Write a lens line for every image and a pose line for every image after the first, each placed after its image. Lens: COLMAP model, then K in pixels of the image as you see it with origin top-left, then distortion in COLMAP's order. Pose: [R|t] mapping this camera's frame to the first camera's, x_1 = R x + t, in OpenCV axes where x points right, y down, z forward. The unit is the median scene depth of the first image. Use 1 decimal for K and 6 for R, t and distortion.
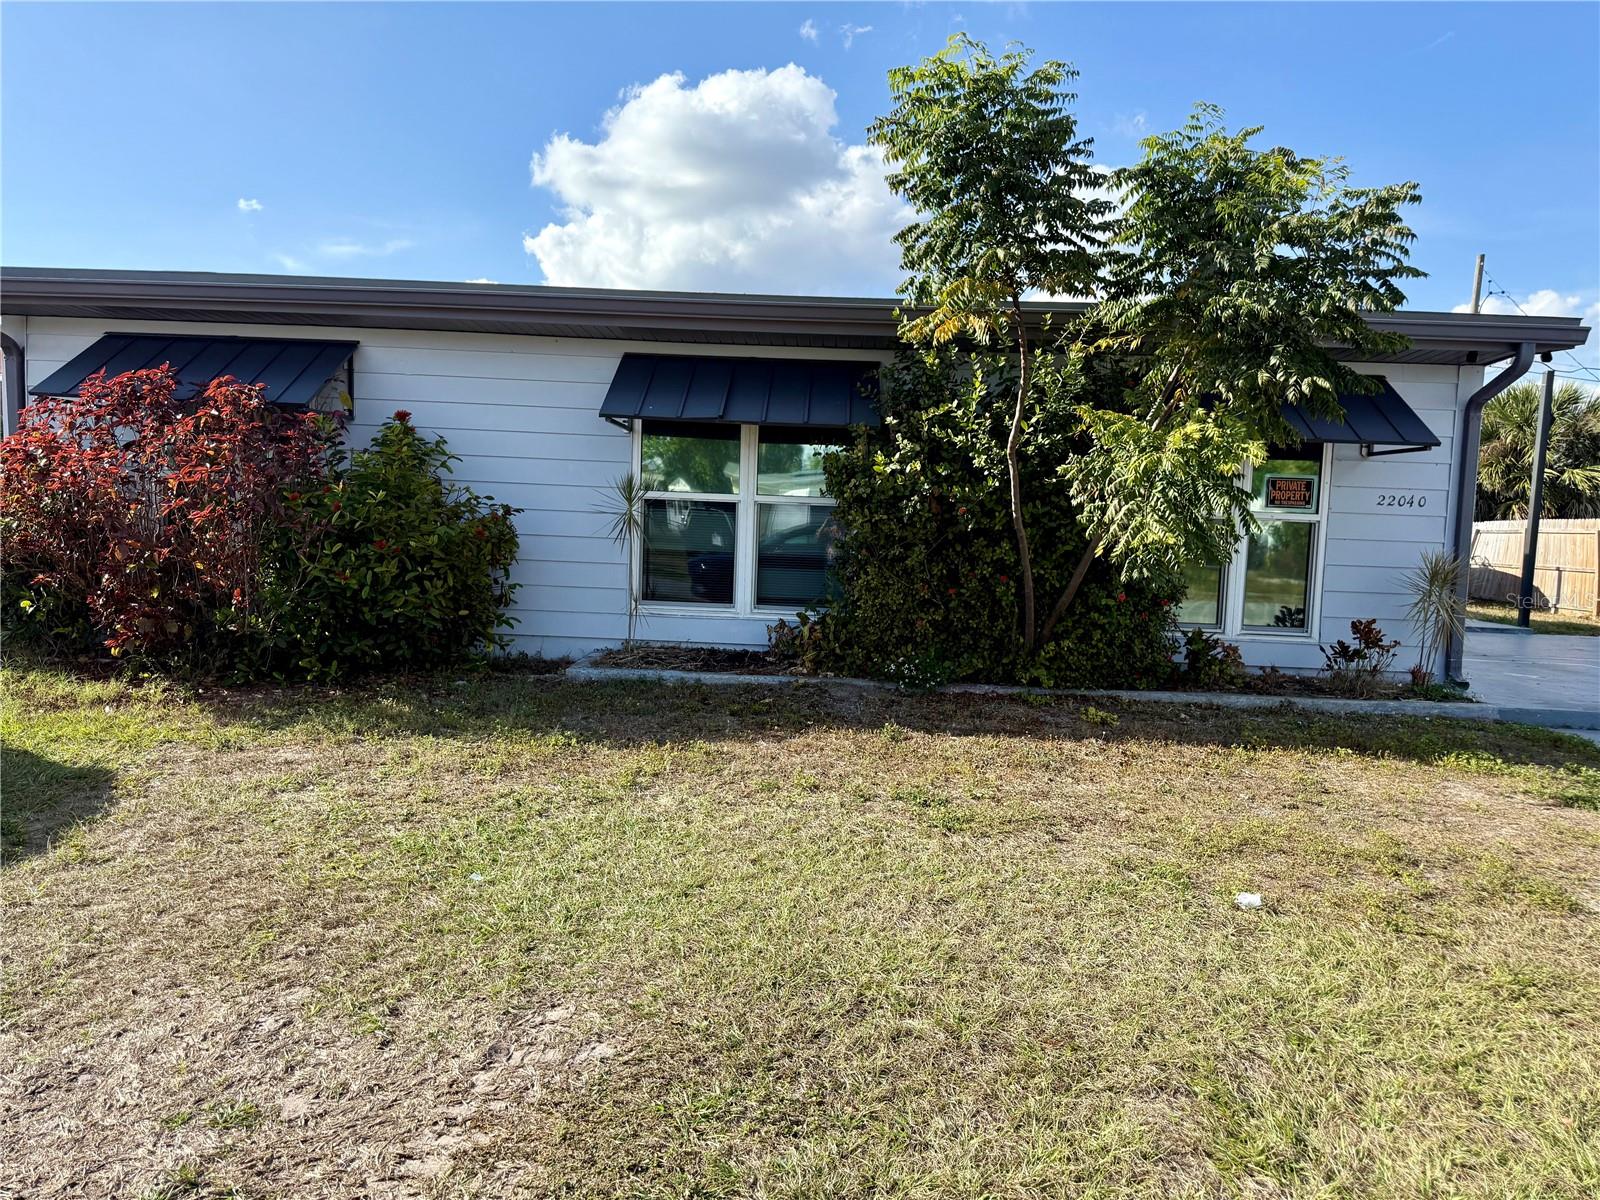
lens RADIAL K [[1076.7, 0, 796.5], [0, 1076.7, 622.5], [0, 0, 1]] dist [0.110196, -0.152666]
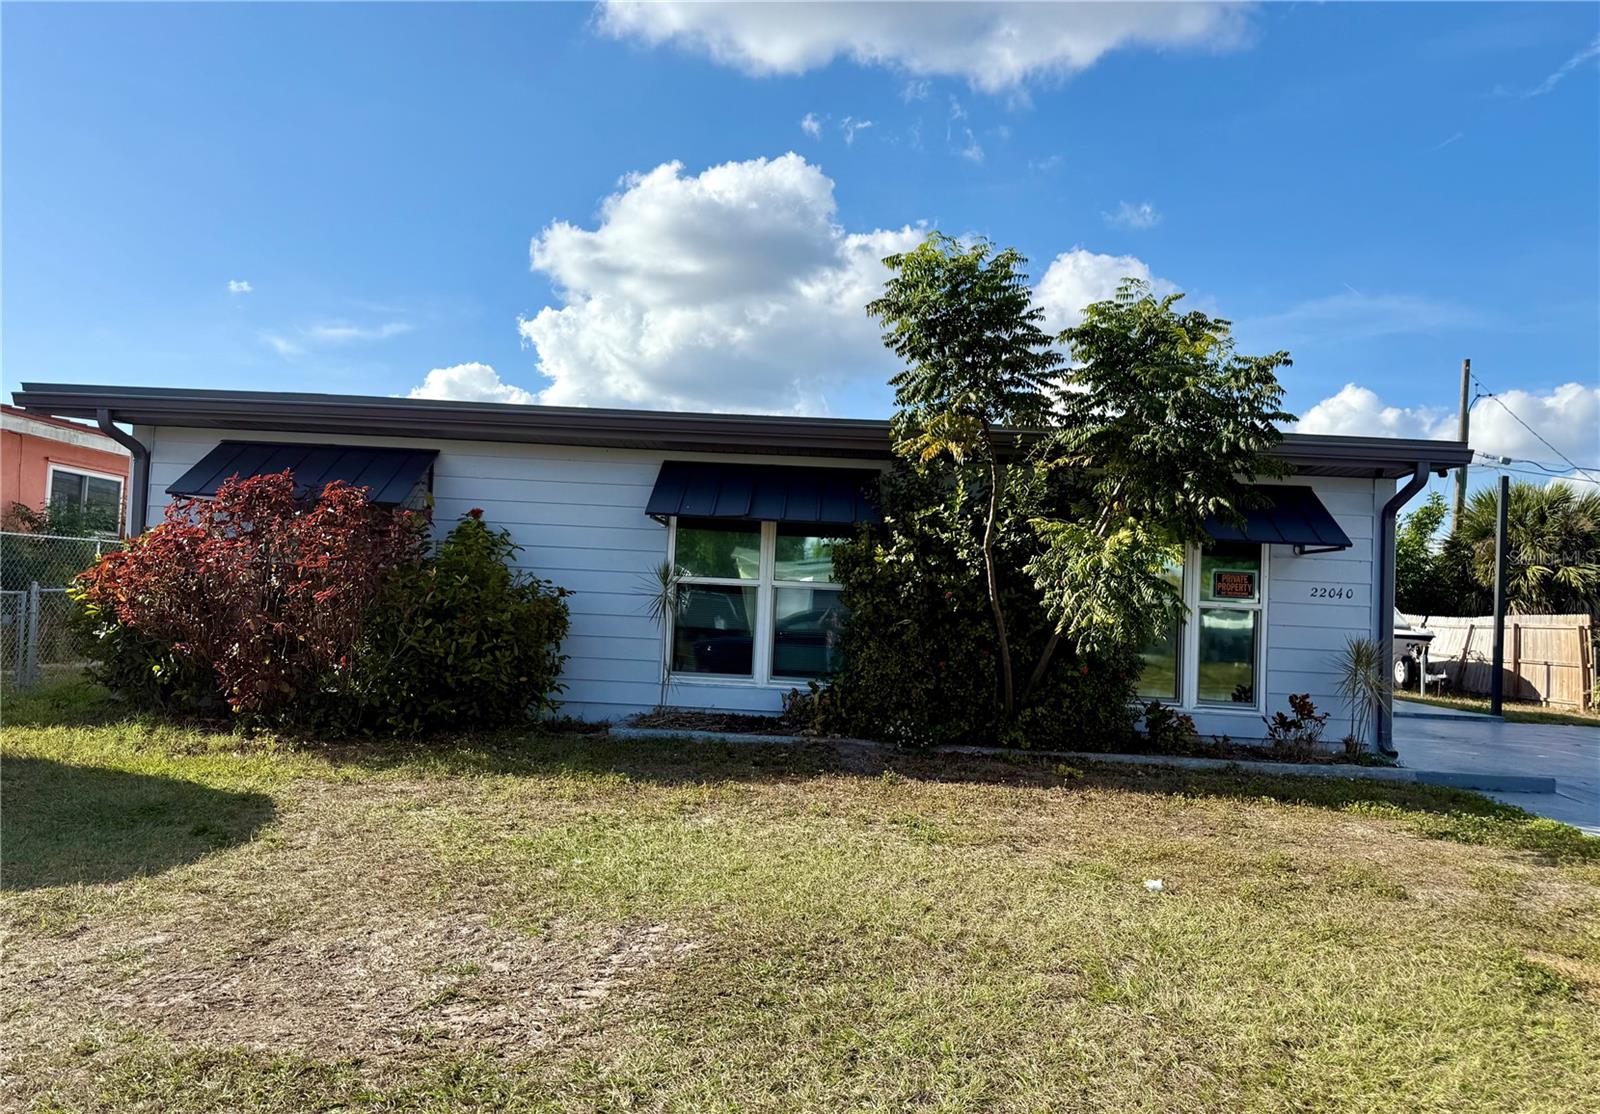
lens RADIAL K [[1153.9, 0, 800.0], [0, 1153.9, 557.0], [0, 0, 1]] dist [0.075933, -0.000021]
pose [[0.999952, 0.009116, 0.003561, -0.015586], [-0.008528, 0.990123, -0.139940, 0.034277], [-0.004801, 0.139903, 0.990154, -0.264854]]
